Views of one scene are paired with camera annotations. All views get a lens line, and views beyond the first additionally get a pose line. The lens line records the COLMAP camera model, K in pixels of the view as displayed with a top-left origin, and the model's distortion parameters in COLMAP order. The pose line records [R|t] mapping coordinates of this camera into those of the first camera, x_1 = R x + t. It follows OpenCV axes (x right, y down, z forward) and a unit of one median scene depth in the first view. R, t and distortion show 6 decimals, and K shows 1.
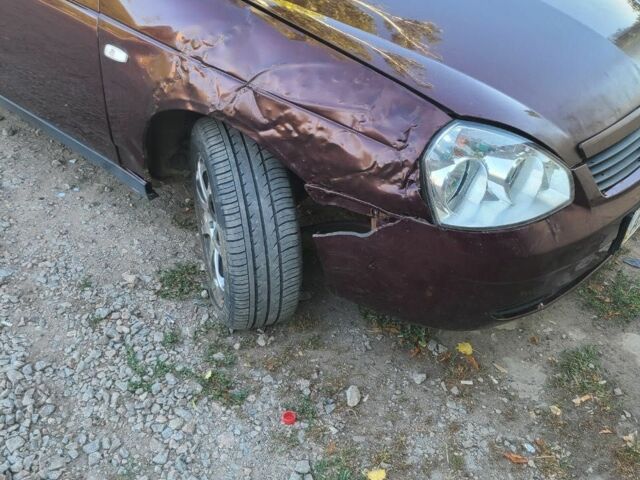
lens RADIAL K [[658.1, 0, 320.0], [0, 658.1, 240.0], [0, 0, 1]] dist [0.032088, 0.004713]
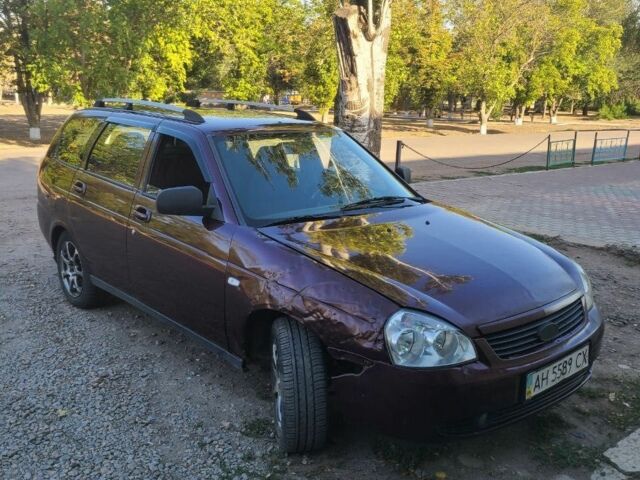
lens RADIAL K [[658.1, 0, 320.0], [0, 658.1, 240.0], [0, 0, 1]] dist [0.032088, 0.004713]
pose [[0.987814, -0.007049, -0.155482, 0.212350], [-0.054731, 0.919439, -0.389406, 0.309038], [0.145701, 0.393170, 0.907848, -0.668589]]
